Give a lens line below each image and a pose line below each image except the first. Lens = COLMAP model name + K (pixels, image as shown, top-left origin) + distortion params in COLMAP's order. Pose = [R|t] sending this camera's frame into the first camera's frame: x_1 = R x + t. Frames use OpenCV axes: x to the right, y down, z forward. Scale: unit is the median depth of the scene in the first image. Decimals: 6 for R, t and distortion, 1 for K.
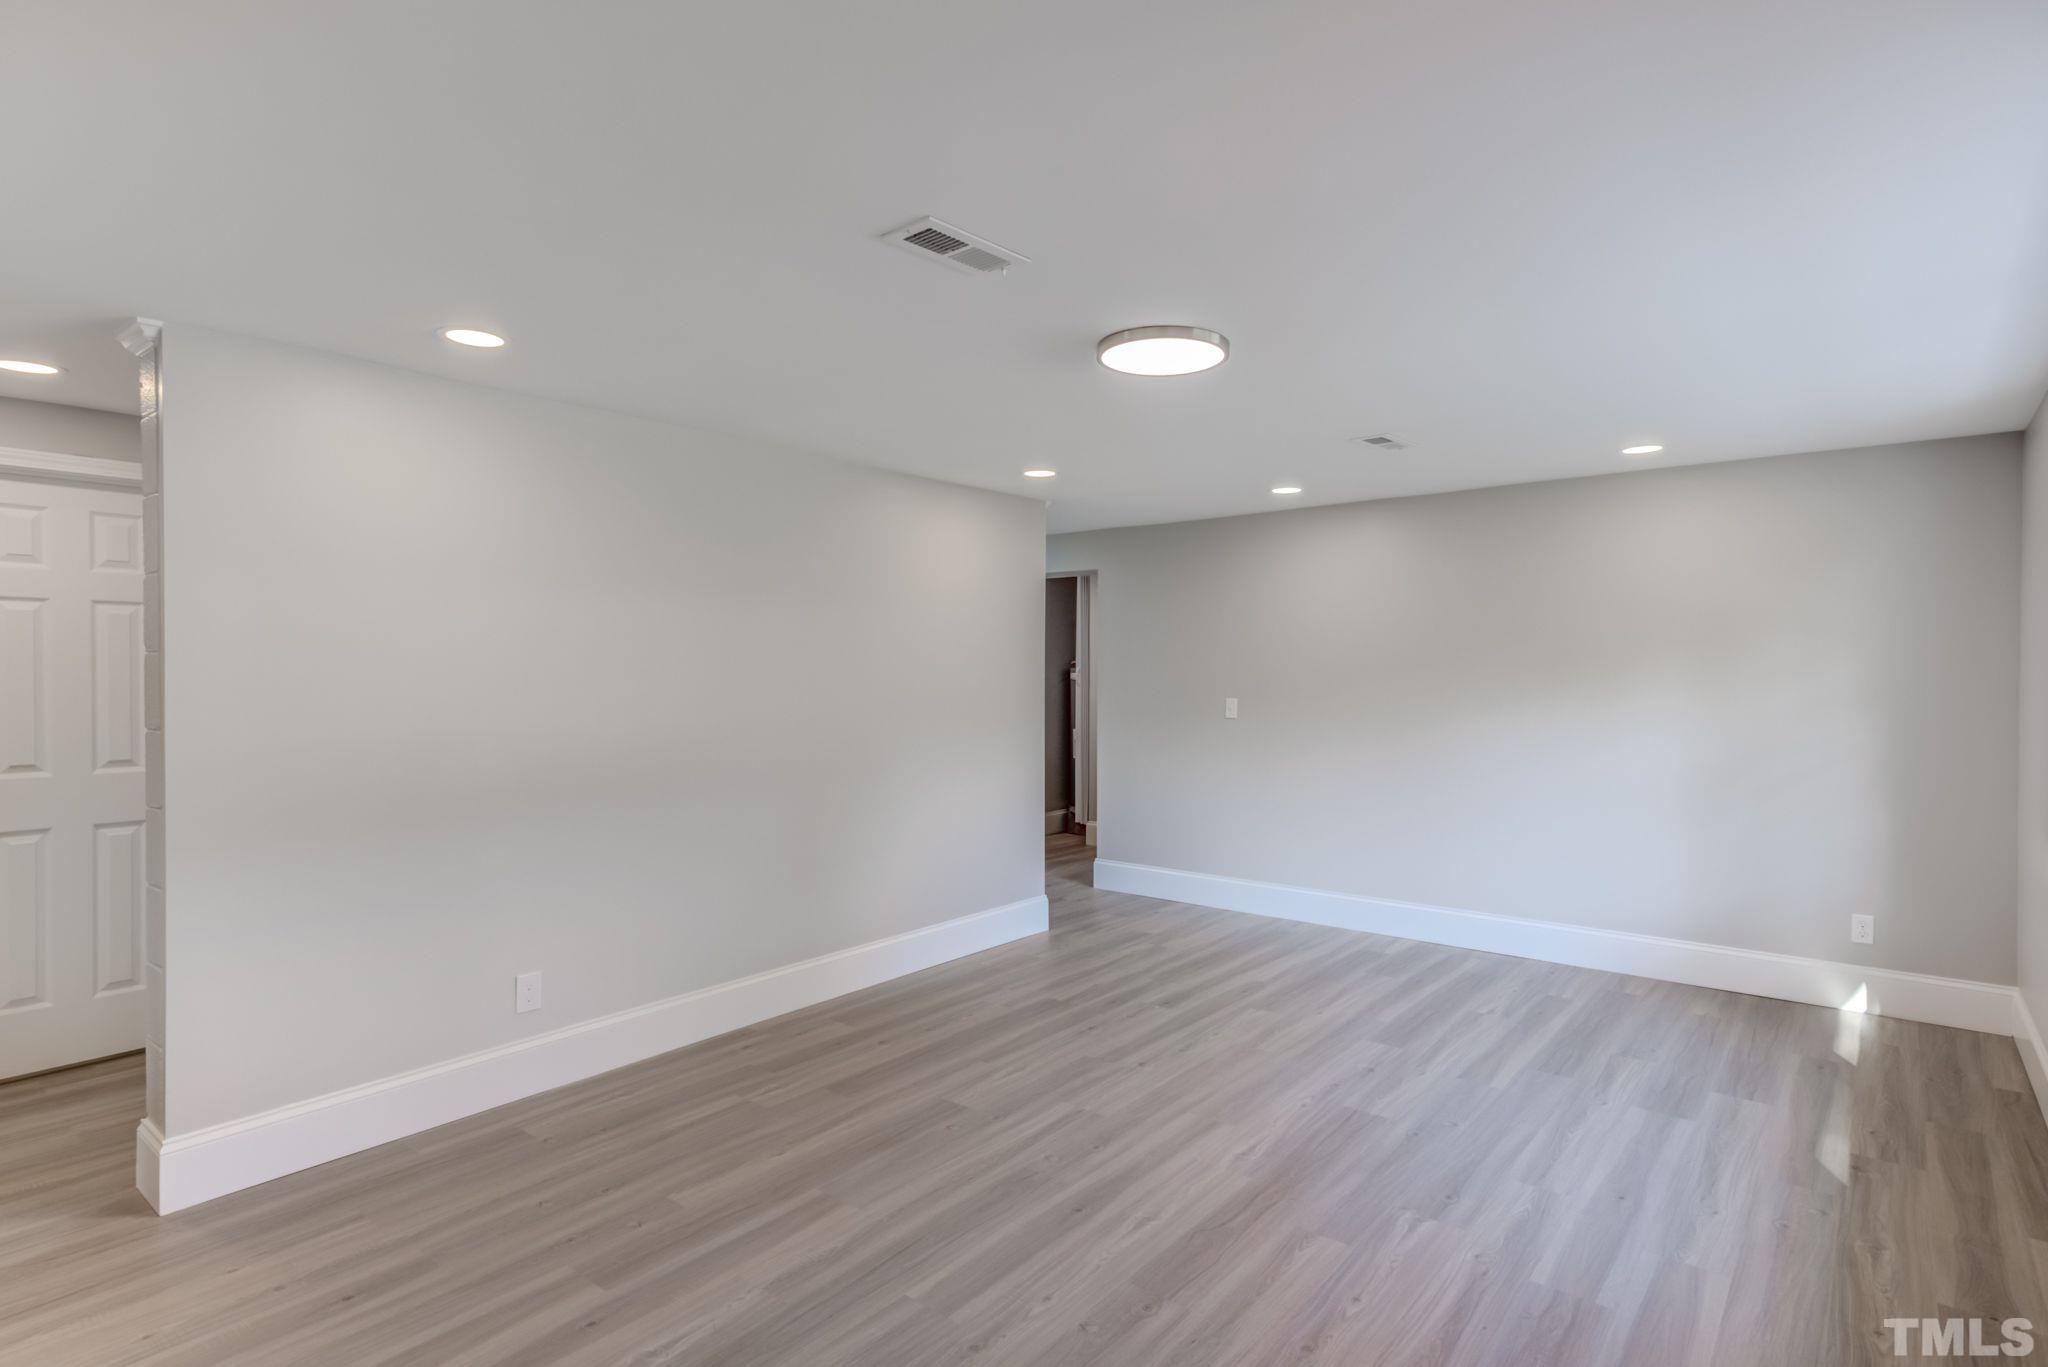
lens RADIAL K [[1066.5, 0, 1035.7], [0, 1066.5, 659.4], [0, 0, 1]] dist [0.024219, 0.000157]
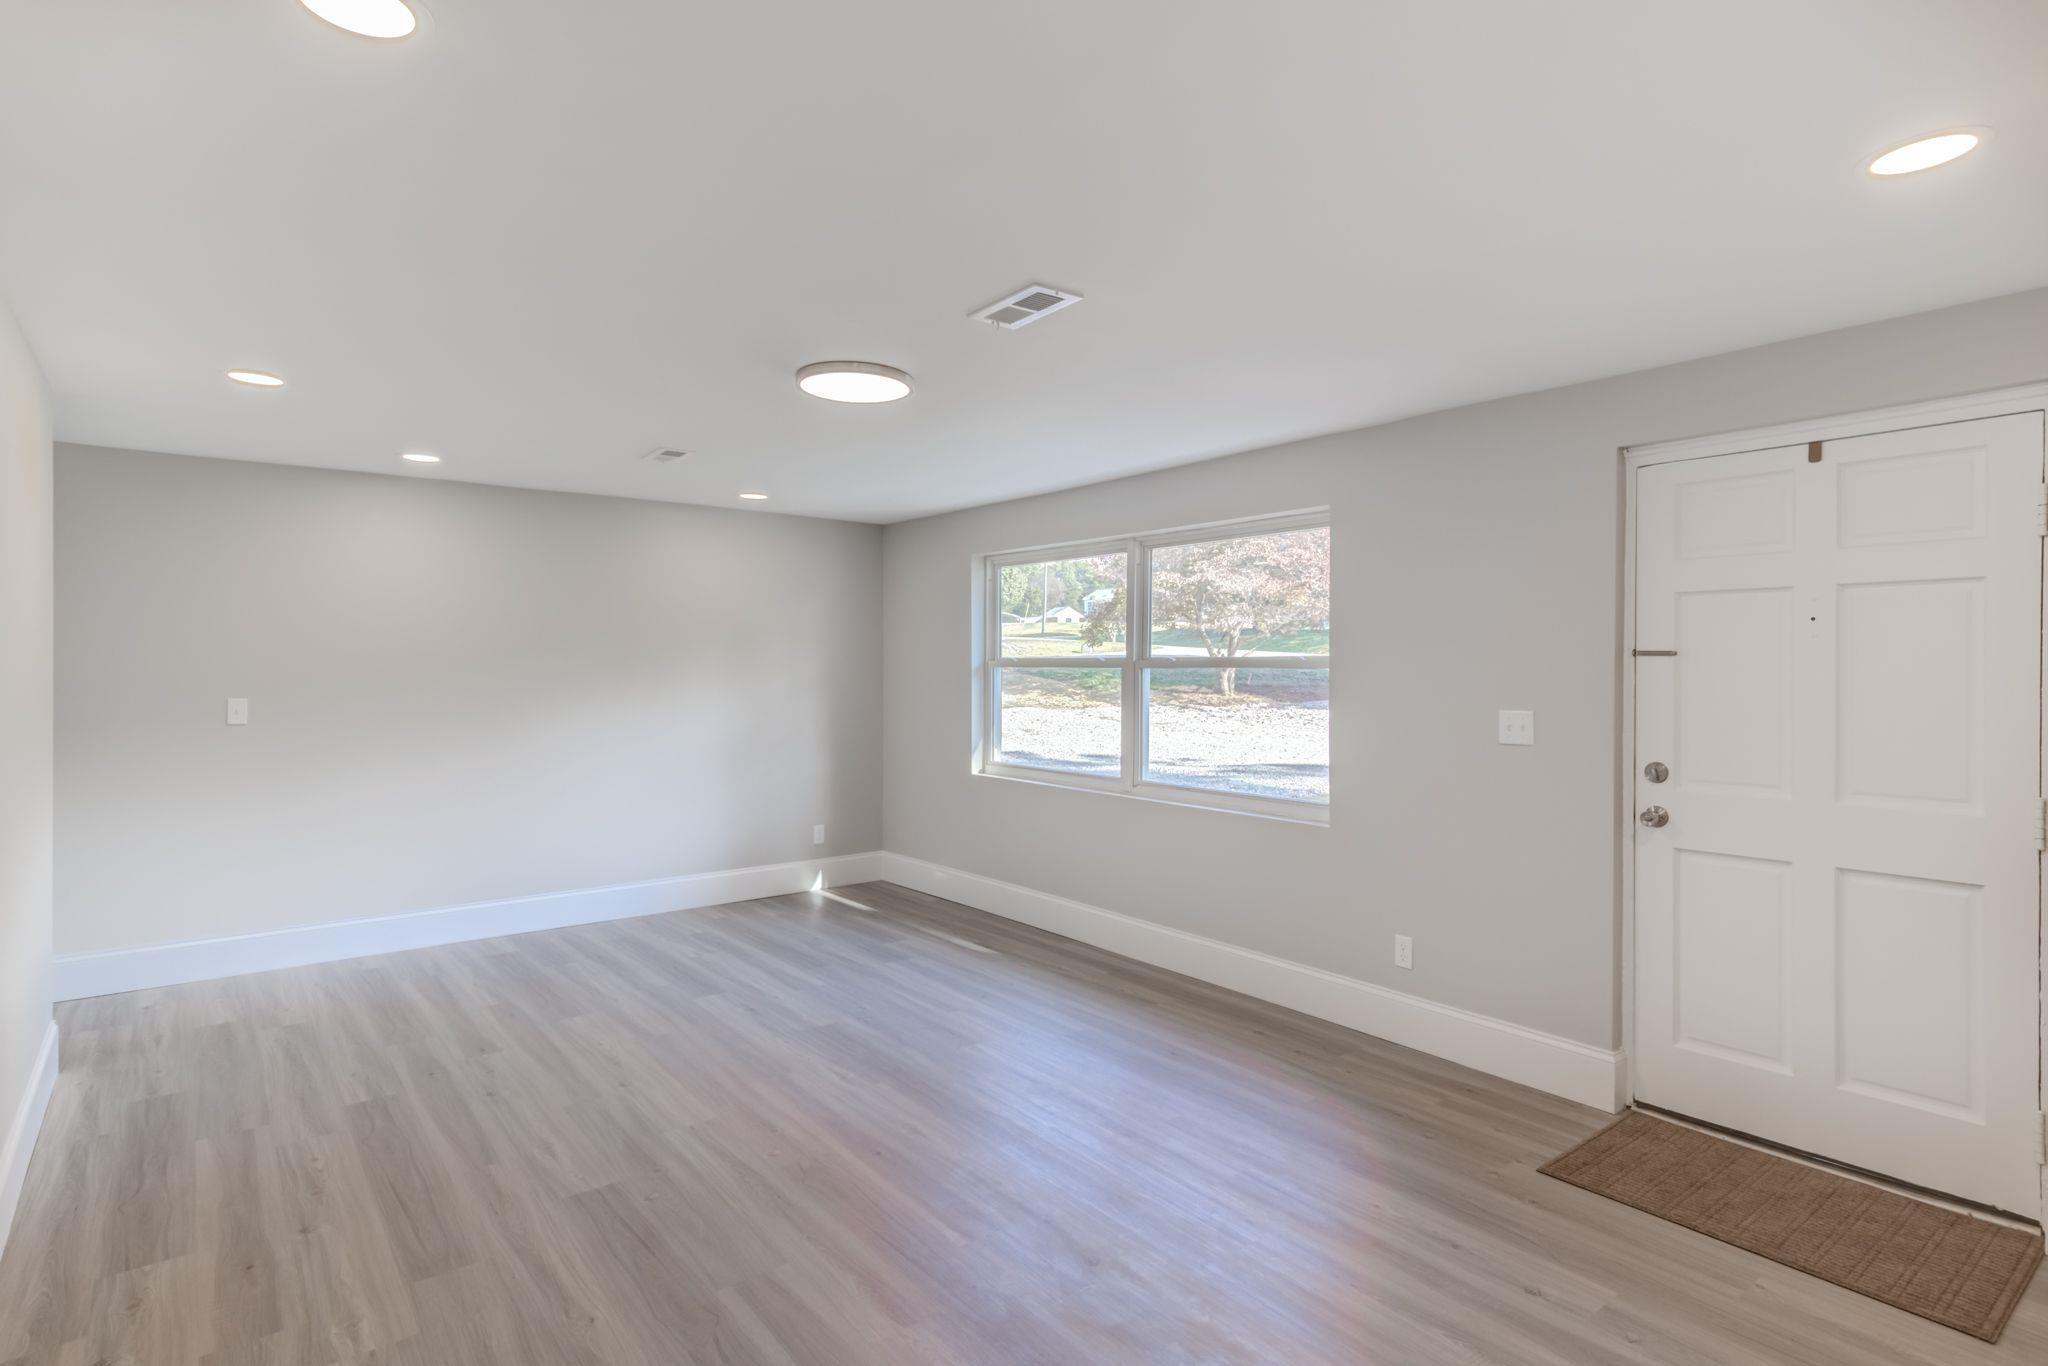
lens RADIAL K [[1066.5, 0, 1035.7], [0, 1066.5, 658.9], [0, 0, 1]] dist [0.024219, 0.000157]
pose [[0.206124, 0.007169, 0.978500, -0.685745], [-0.015181, 0.999876, -0.004128, 0.003267], [-0.978408, -0.014004, 0.206207, 0.419732]]
